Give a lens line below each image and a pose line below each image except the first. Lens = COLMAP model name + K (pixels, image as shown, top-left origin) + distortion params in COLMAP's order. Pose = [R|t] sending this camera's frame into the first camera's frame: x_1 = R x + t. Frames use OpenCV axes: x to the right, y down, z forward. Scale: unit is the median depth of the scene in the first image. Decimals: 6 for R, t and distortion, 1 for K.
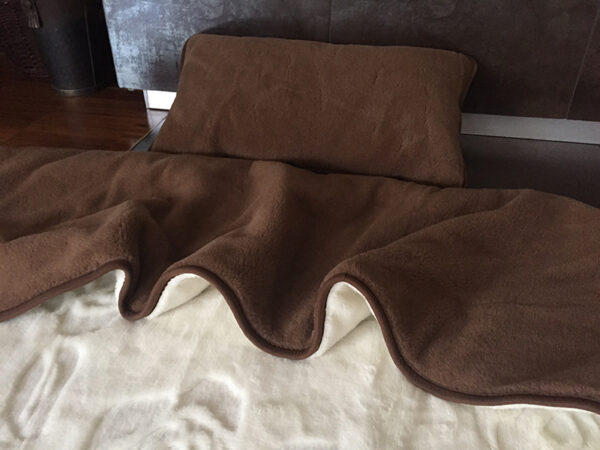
lens RADIAL K [[524.9, 0, 299.6], [0, 524.9, 224.0], [0, 0, 1]] dist [0.082479, -0.128478]
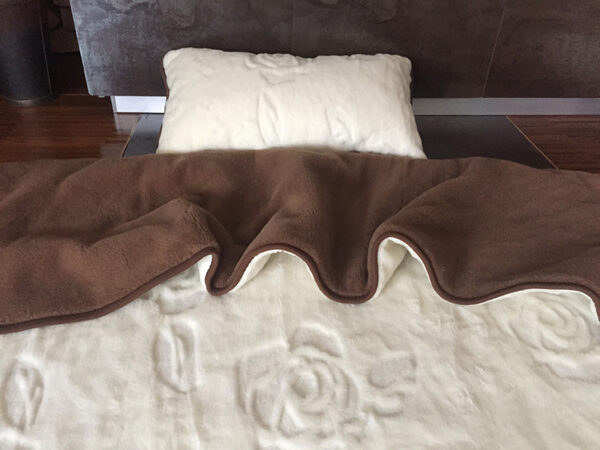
lens RADIAL K [[524.9, 0, 302.2], [0, 524.9, 225.3], [0, 0, 1]] dist [0.082479, -0.128478]
pose [[0.967210, -0.123401, 0.221986, -0.307391], [0.114513, 0.992032, 0.052524, -0.016878], [-0.226698, -0.025381, 0.973634, -0.181712]]
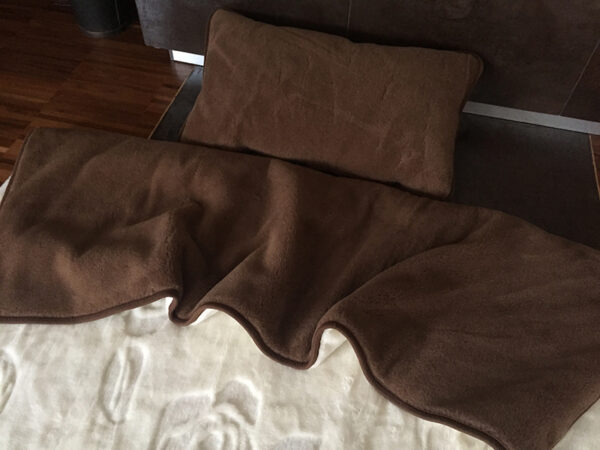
lens RADIAL K [[524.9, 0, 298.8], [0, 524.9, 228.5], [0, 0, 1]] dist [0.082479, -0.128478]
pose [[0.998315, 0.056576, -0.012870, -0.004469], [-0.049667, 0.947953, 0.314513, -0.398663], [0.029994, -0.313344, 0.949166, -0.159943]]
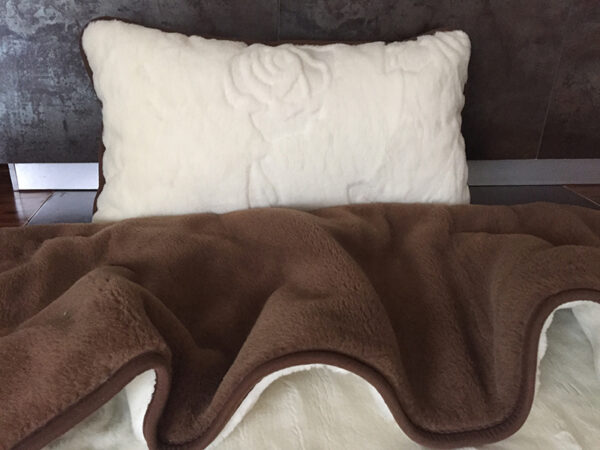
lens RADIAL K [[524.9, 0, 329.3], [0, 524.9, 264.8], [0, 0, 1]] dist [0.082479, -0.128478]
pose [[0.921452, -0.127014, 0.367143, -0.277137], [0.177221, 0.978413, -0.106305, 0.054334], [-0.345715, 0.163020, 0.924070, 0.312091]]
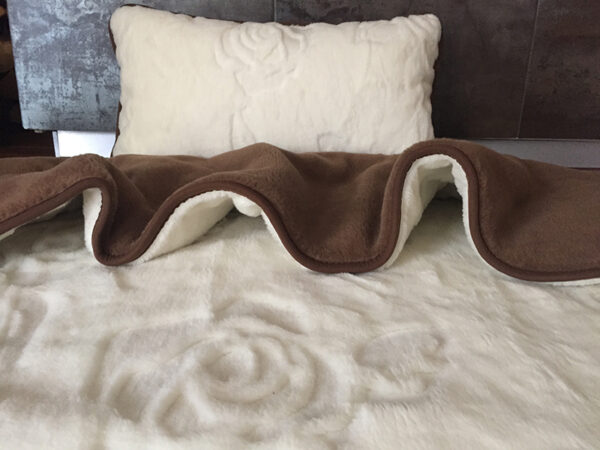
lens RADIAL K [[524.9, 0, 318.2], [0, 524.9, 254.7], [0, 0, 1]] dist [0.082479, -0.128478]
pose [[0.961559, -0.067572, 0.266155, -0.190482], [0.127195, 0.968602, -0.213616, 0.289354], [-0.243364, 0.239258, 0.939963, 0.182883]]
